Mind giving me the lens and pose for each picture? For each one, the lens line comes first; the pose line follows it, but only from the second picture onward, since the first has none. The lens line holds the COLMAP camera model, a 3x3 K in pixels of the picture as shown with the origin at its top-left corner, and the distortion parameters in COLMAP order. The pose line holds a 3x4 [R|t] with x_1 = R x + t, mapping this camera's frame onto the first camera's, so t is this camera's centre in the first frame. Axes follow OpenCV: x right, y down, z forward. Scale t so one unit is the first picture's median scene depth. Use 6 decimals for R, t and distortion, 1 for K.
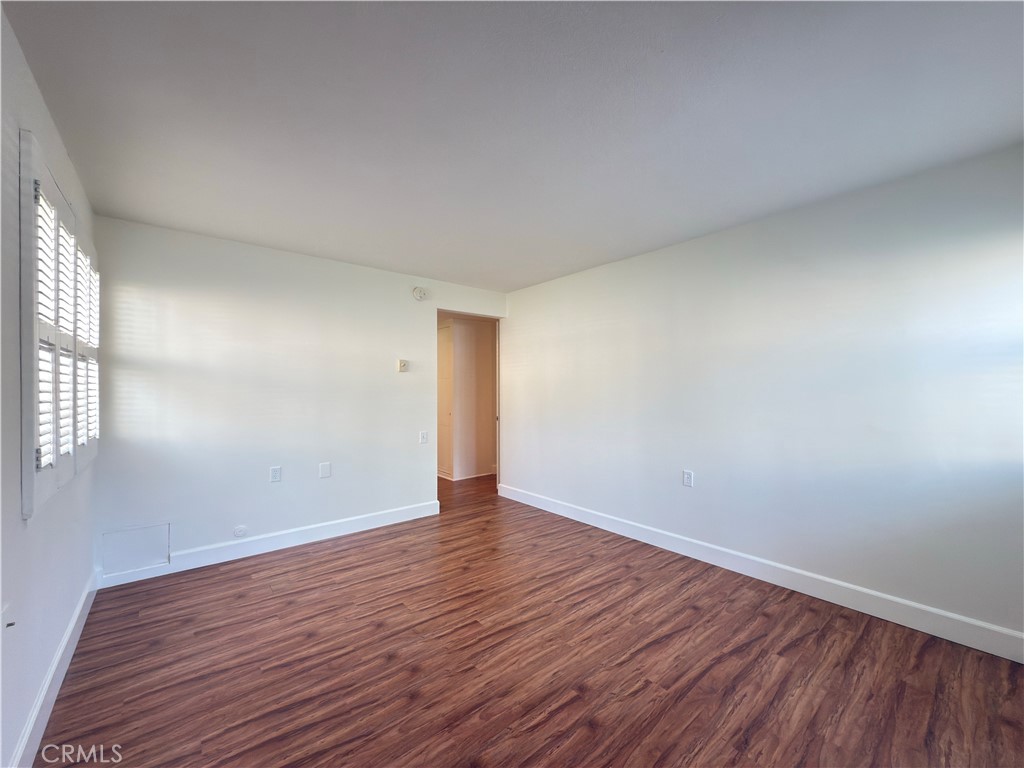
lens RADIAL K [[429.3, 0, 512.0], [0, 429.3, 384.0], [0, 0, 1]] dist [0.000591, 0.000087]
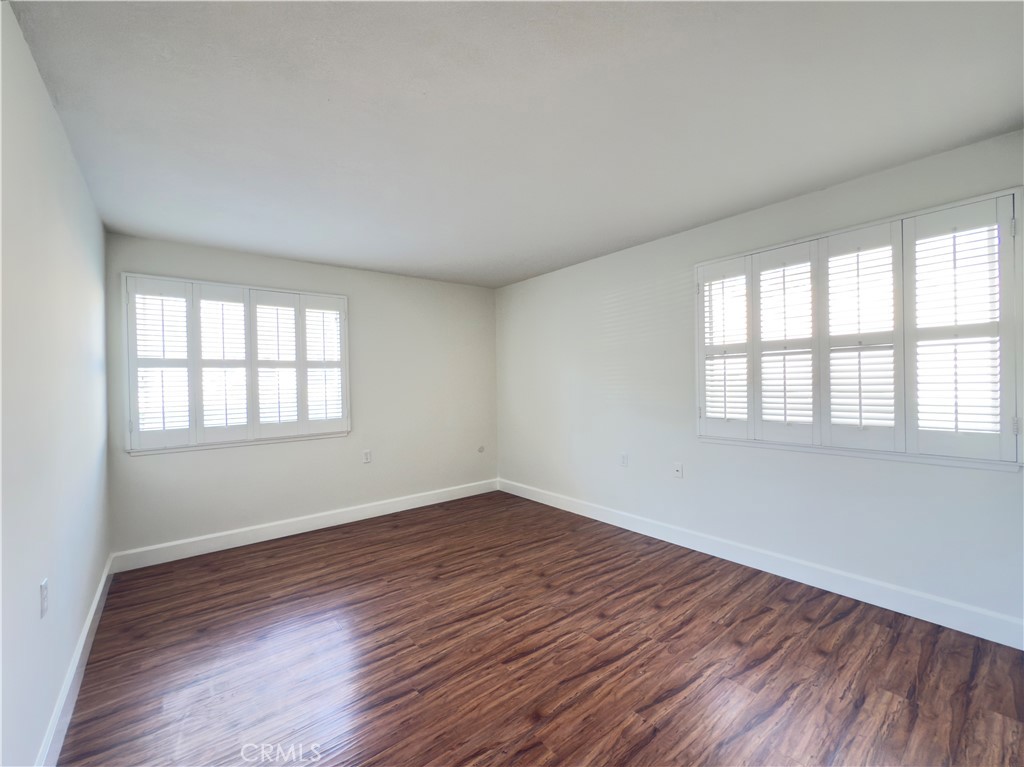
lens RADIAL K [[429.3, 0, 512.0], [0, 429.3, 383.5], [0, 0, 1]] dist [0.000591, 0.000087]
pose [[-0.999589, 0.023126, 0.016951, -0.128926], [0.023001, 0.999707, -0.007532, 0.017463], [-0.017120, -0.007139, -0.999828, 2.090403]]
